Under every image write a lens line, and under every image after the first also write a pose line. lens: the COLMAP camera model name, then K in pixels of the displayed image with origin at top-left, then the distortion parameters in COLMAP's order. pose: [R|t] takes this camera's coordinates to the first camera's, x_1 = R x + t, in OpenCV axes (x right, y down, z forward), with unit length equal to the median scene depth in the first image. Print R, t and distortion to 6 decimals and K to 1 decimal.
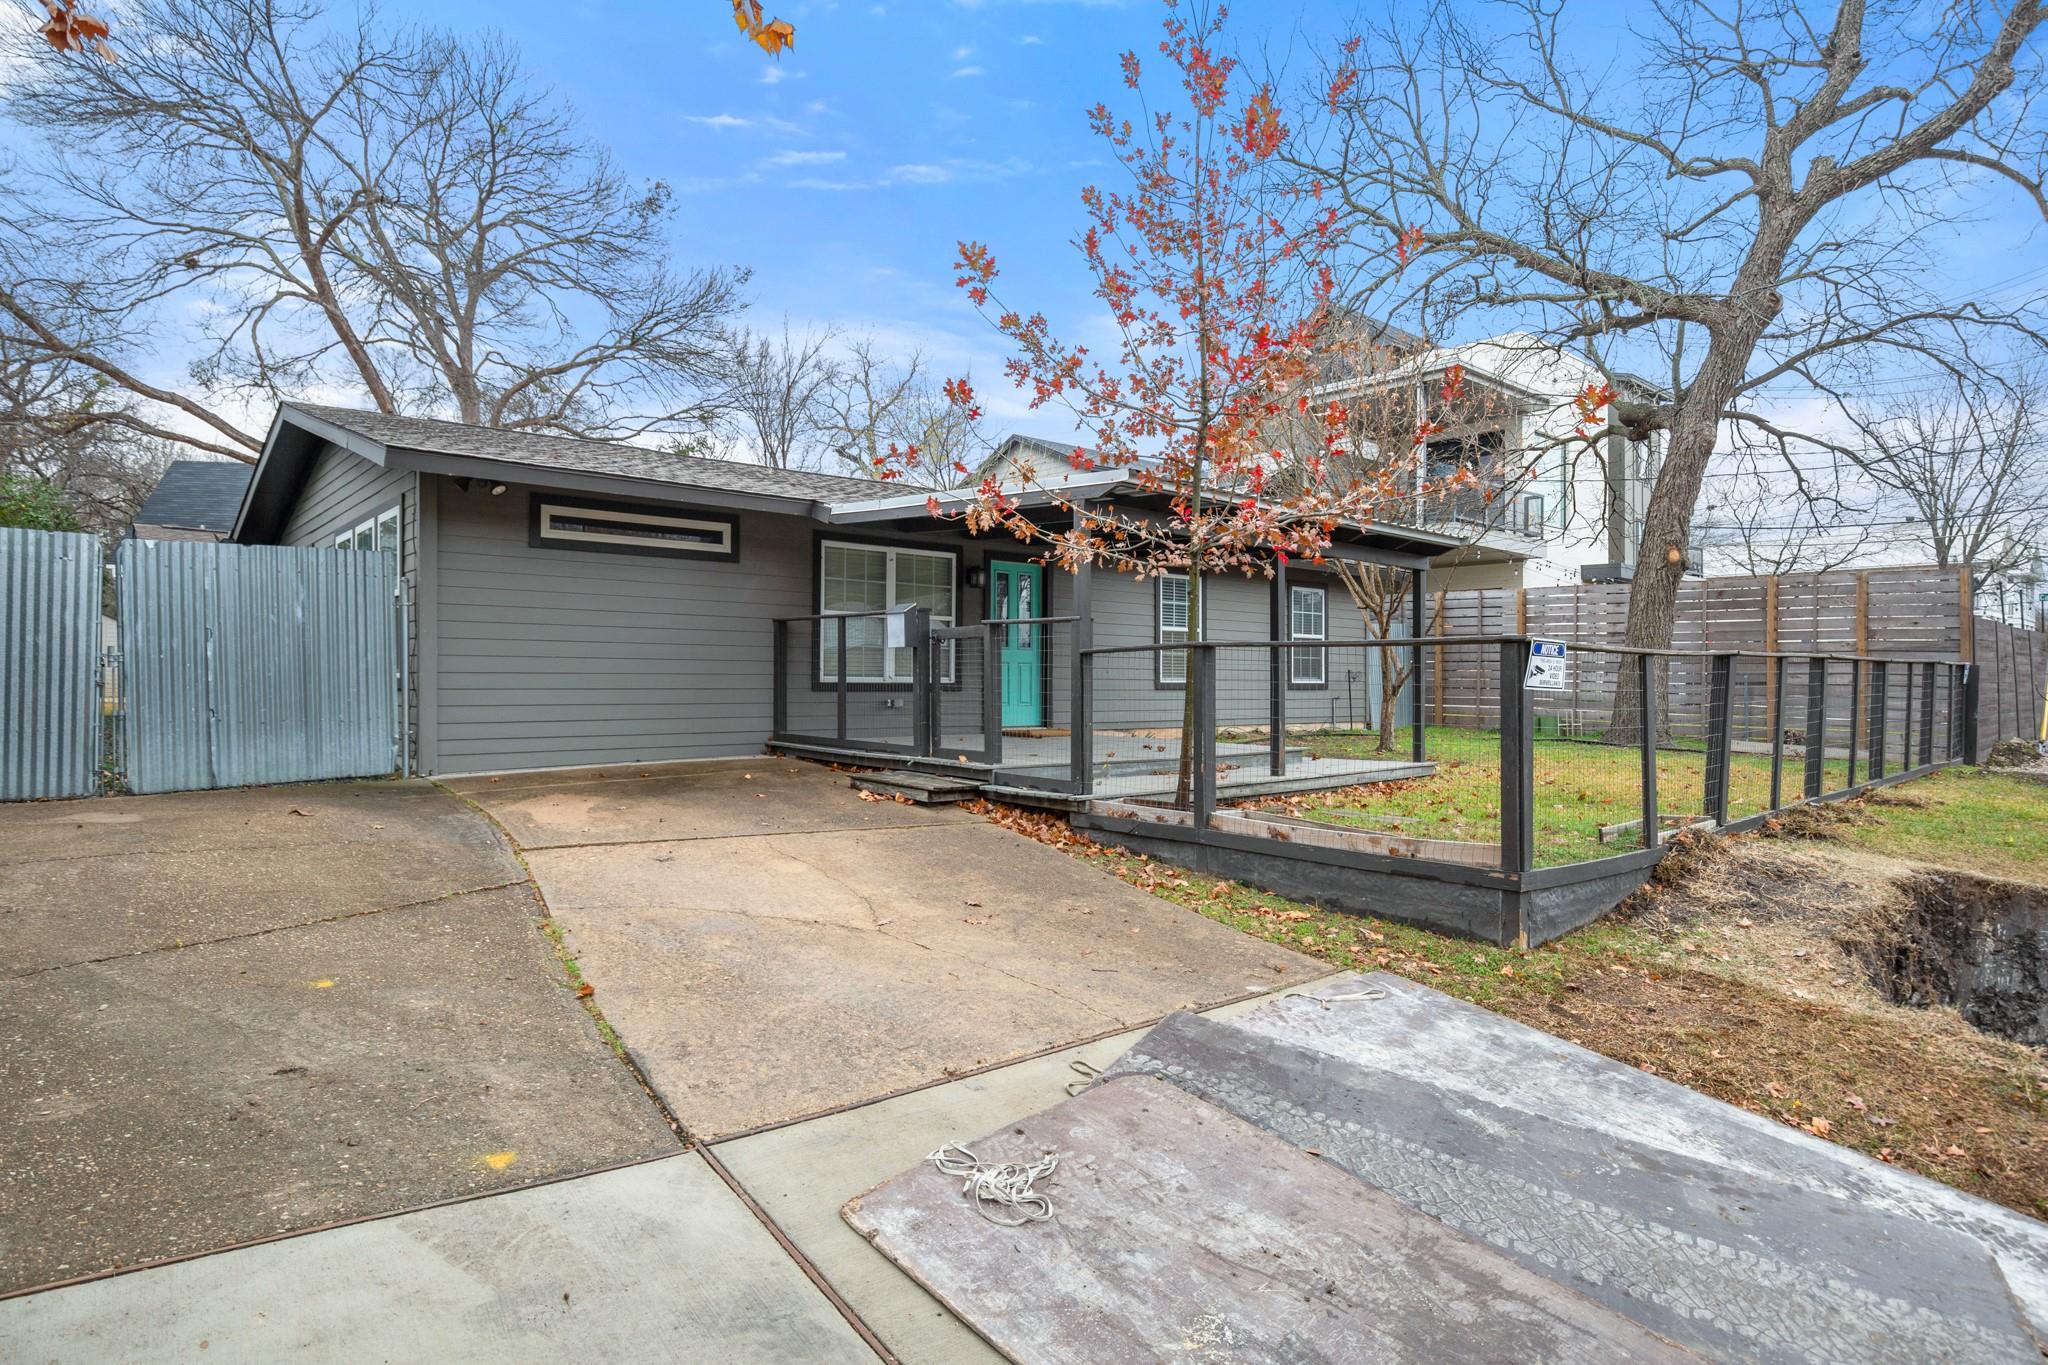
lens RADIAL K [[1125.6, 0, 1024.0], [0, 1125.6, 682.5], [0, 0, 1]] dist [0.000398, 0.000450]
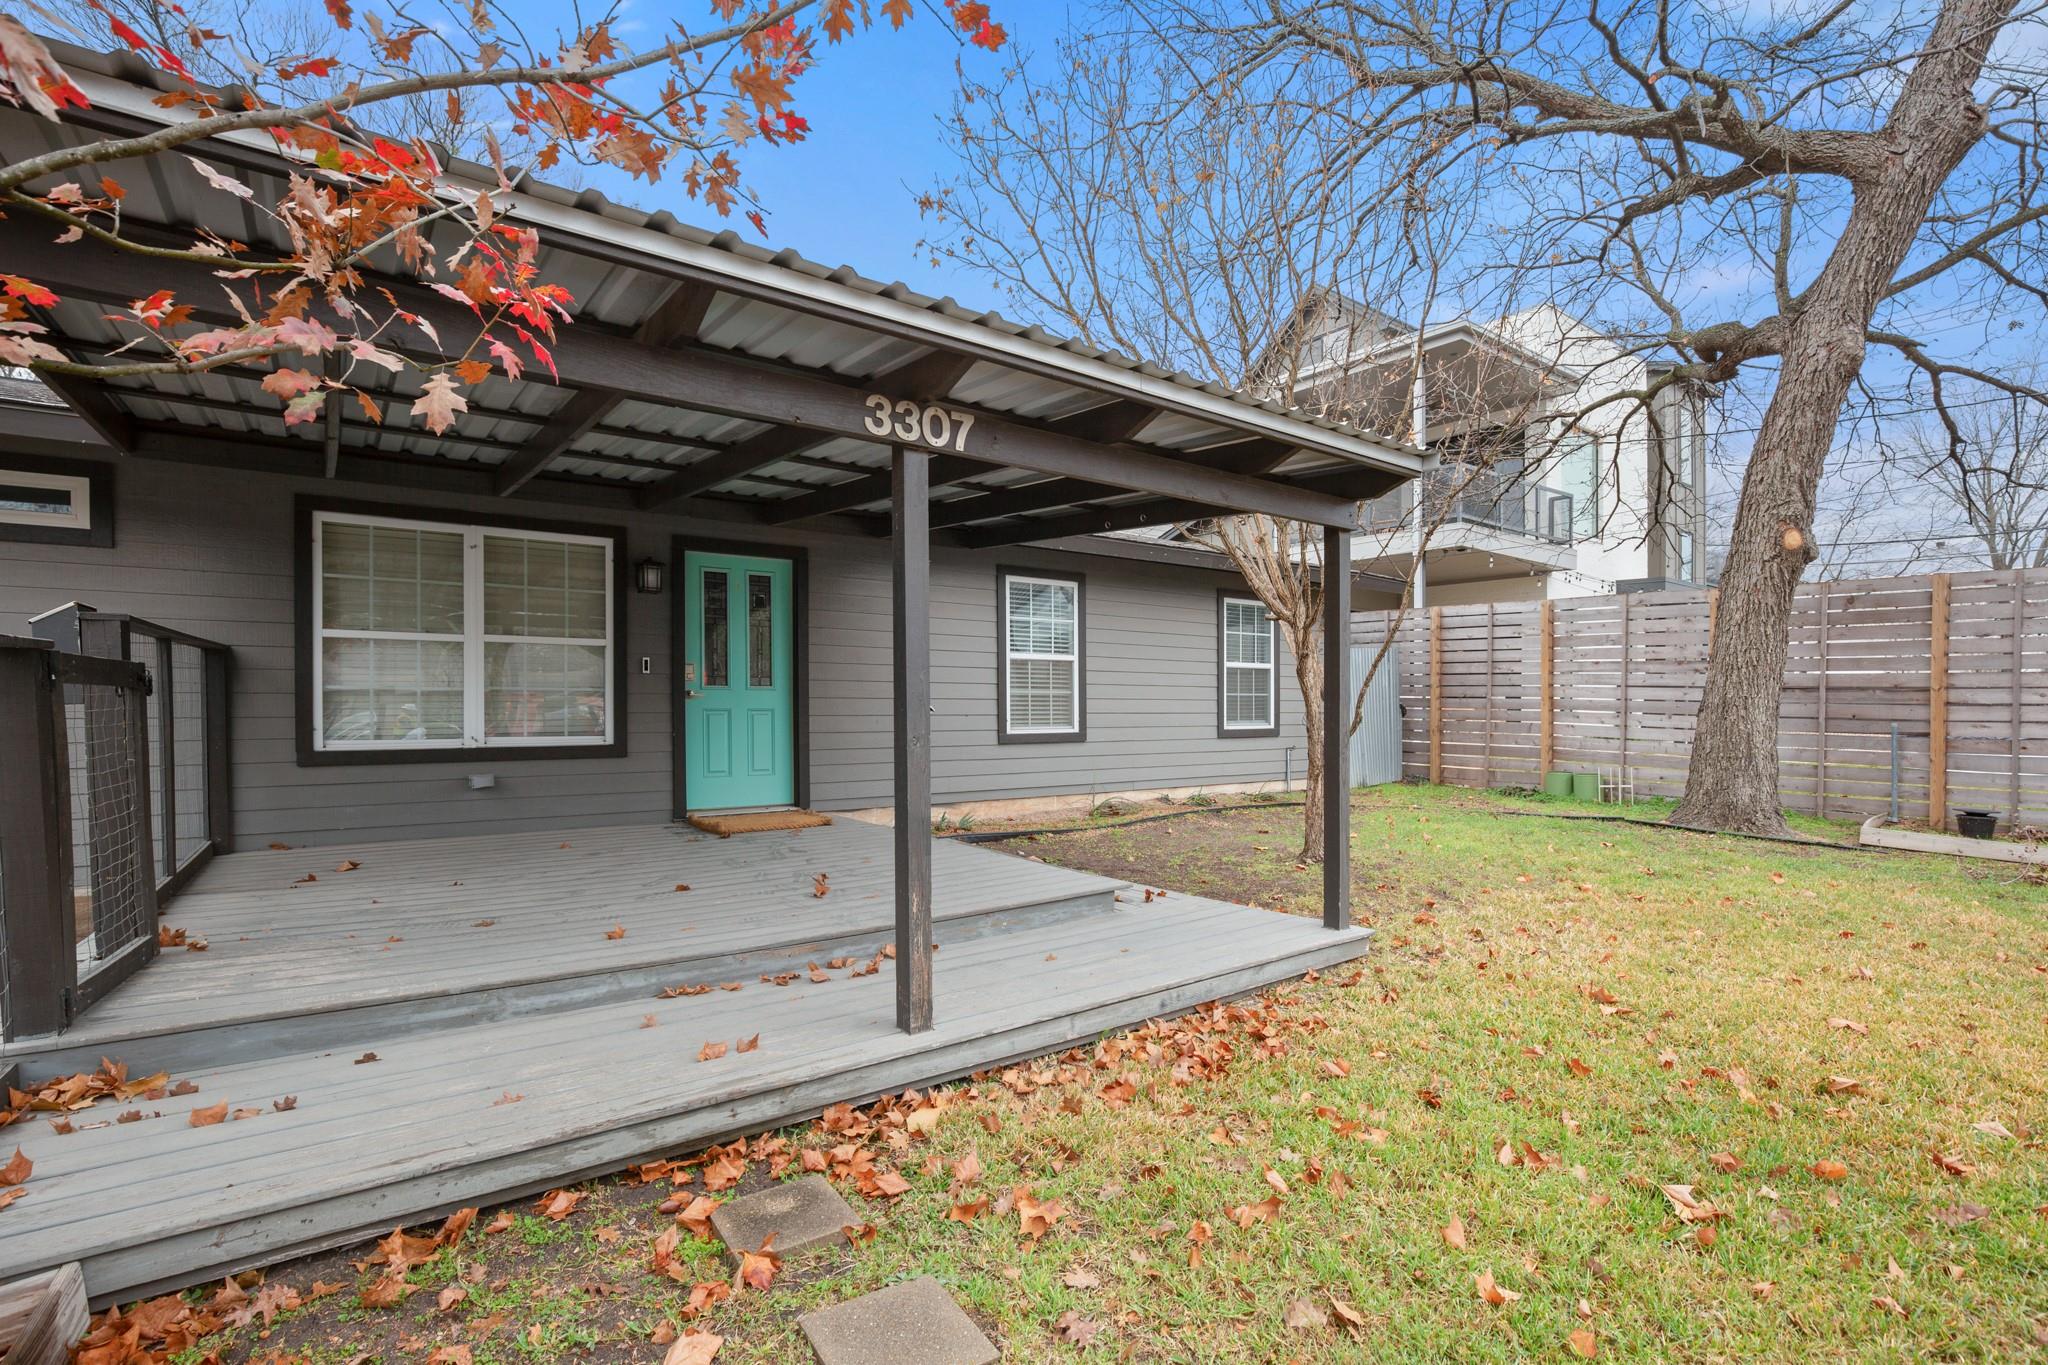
lens RADIAL K [[932.3, 0, 1040.3], [0, 932.3, 695.3], [0, 0, 1]] dist [-0.014150, 0.008883]
pose [[0.996709, -0.002140, -0.081037, 0.178909], [0.001623, 0.999978, -0.006441, -0.019268], [0.081049, 0.006288, 0.996690, 0.409654]]
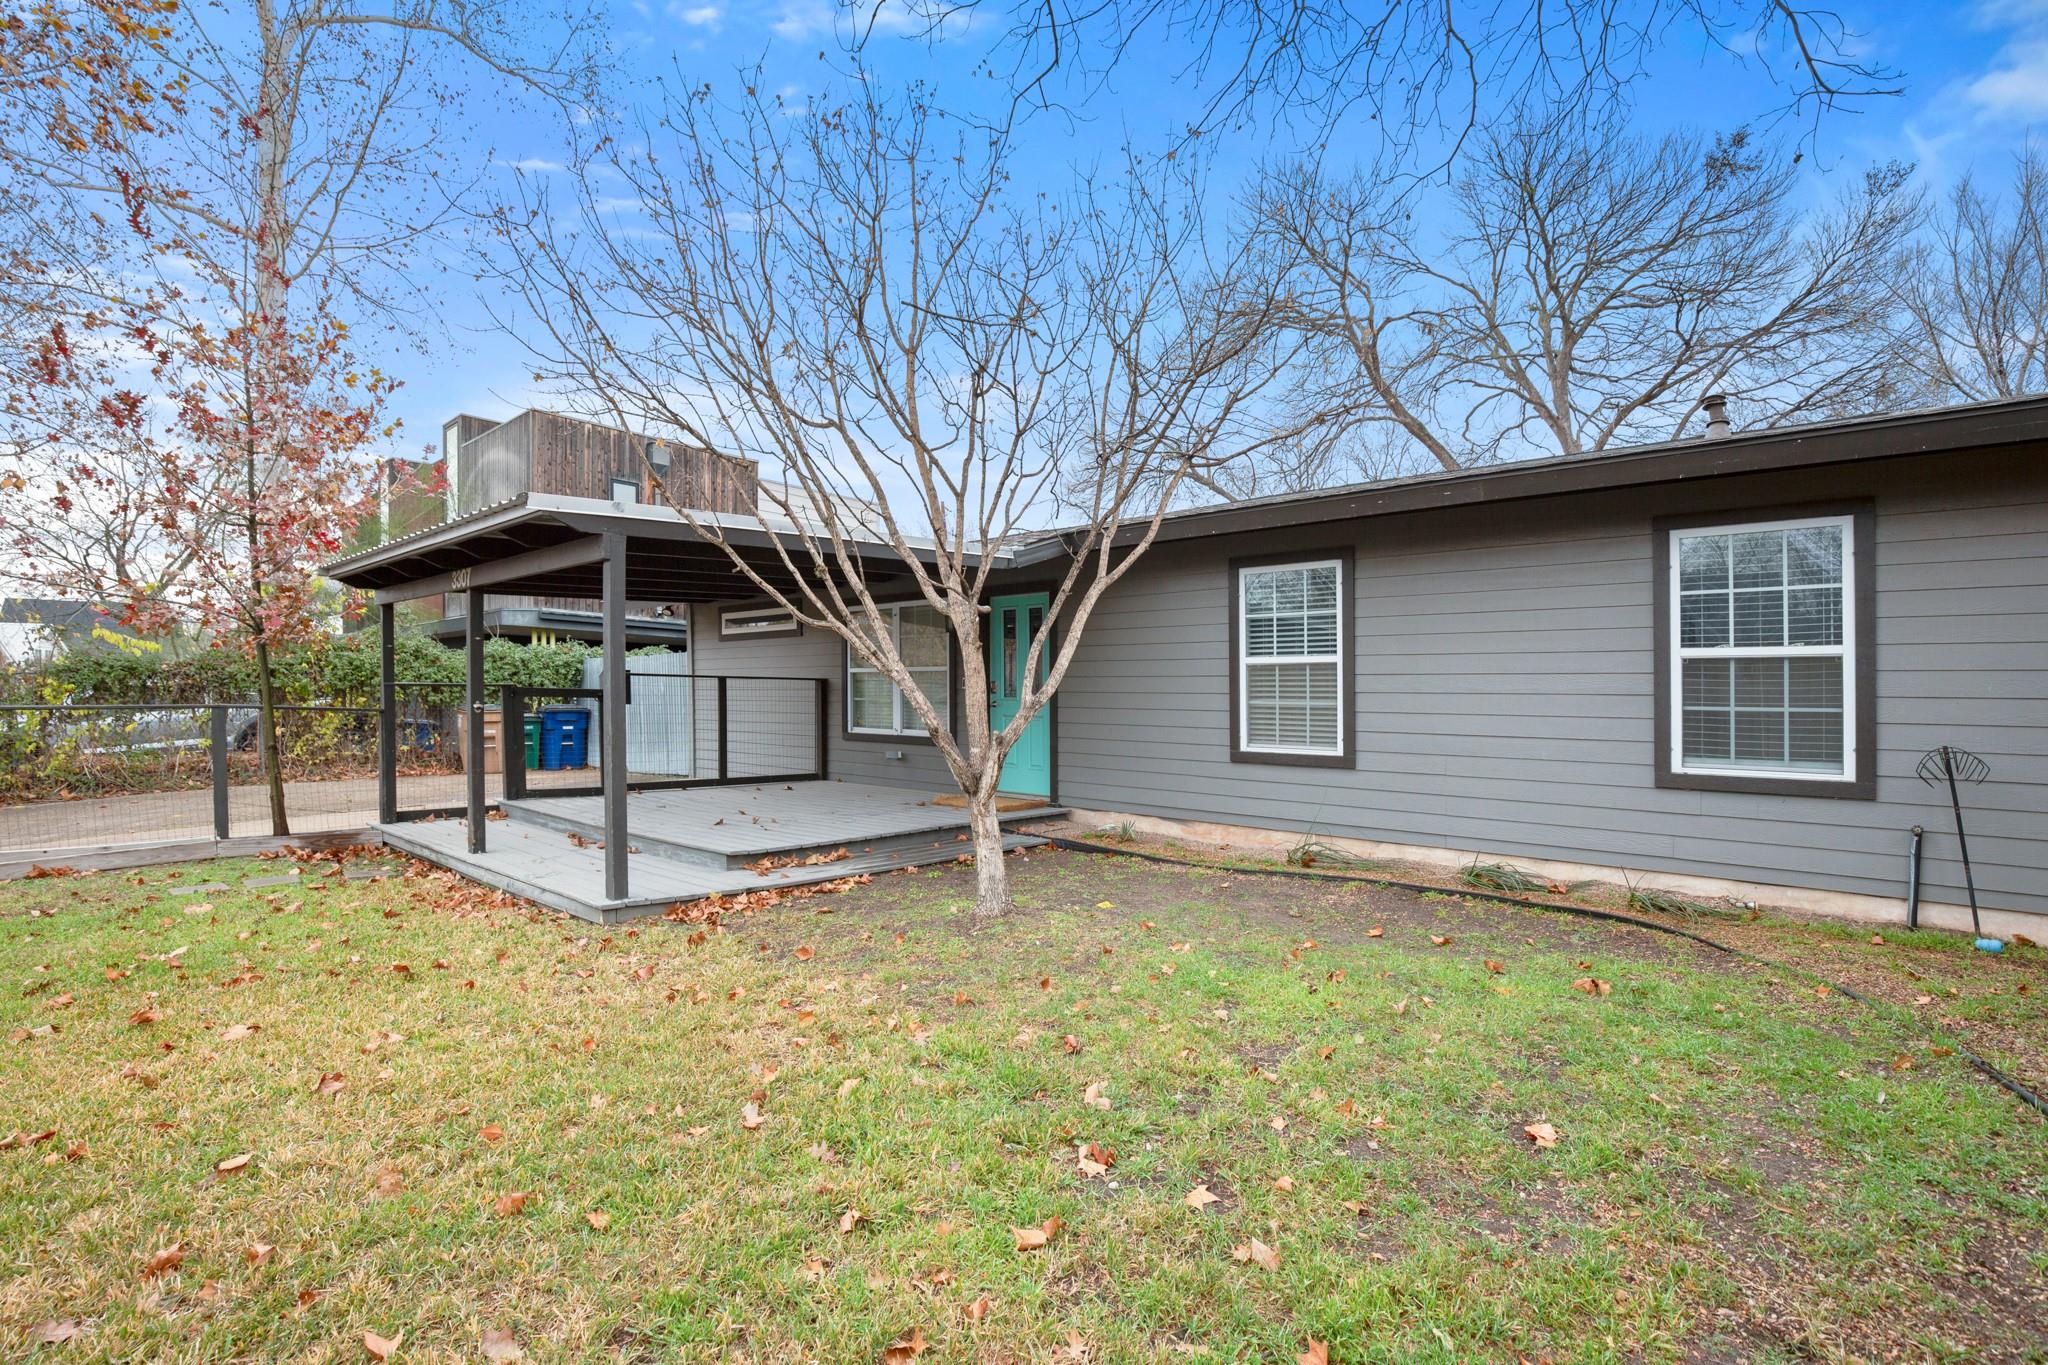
lens RADIAL K [[932.3, 0, 1040.3], [0, 932.3, 695.3], [0, 0, 1]] dist [-0.014150, 0.008883]
pose [[0.147367, 0.009578, -0.989035, 0.600947], [0.006583, 0.999921, 0.010664, -0.035618], [0.989060, -0.008082, 0.147293, 0.812134]]
